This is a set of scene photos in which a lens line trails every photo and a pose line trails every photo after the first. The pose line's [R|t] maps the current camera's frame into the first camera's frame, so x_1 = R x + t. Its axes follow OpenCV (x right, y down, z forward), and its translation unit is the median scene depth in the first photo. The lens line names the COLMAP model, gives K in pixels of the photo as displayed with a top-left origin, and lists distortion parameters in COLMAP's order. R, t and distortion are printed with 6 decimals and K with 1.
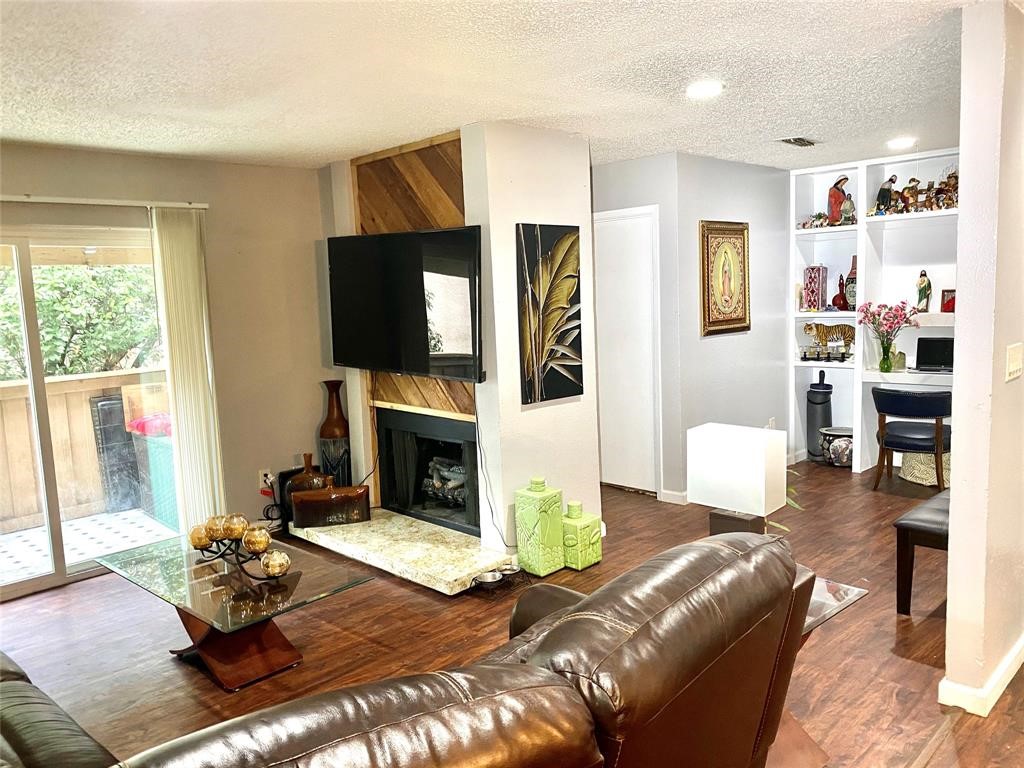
lens RADIAL K [[730.3, 0, 512.0], [0, 730.3, 384.0], [0, 0, 1]] dist [-0.003385, -0.004514]
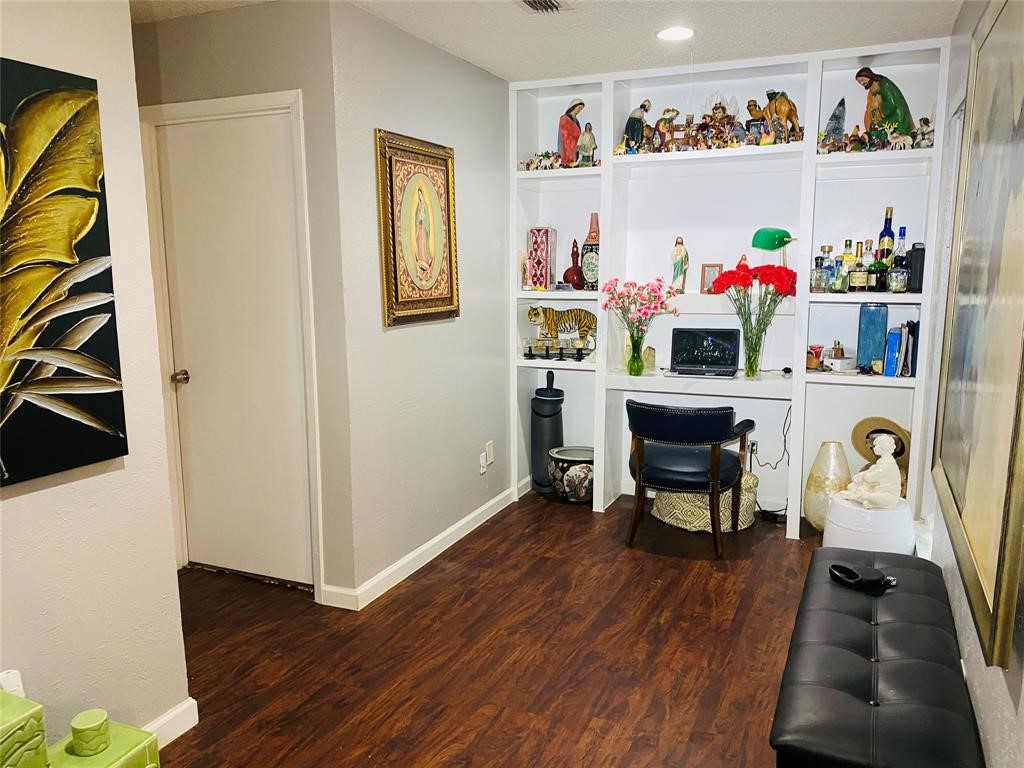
lens RADIAL K [[800.0, 0, 512.0], [0, 800.0, 384.0], [0, 0, 1]] dist [0.101500, -0.109134]
pose [[0.923199, -0.022169, 0.383682, 0.091680], [0.014751, 0.999643, 0.022266, -0.027902], [-0.384038, -0.014897, 0.923197, 0.313063]]
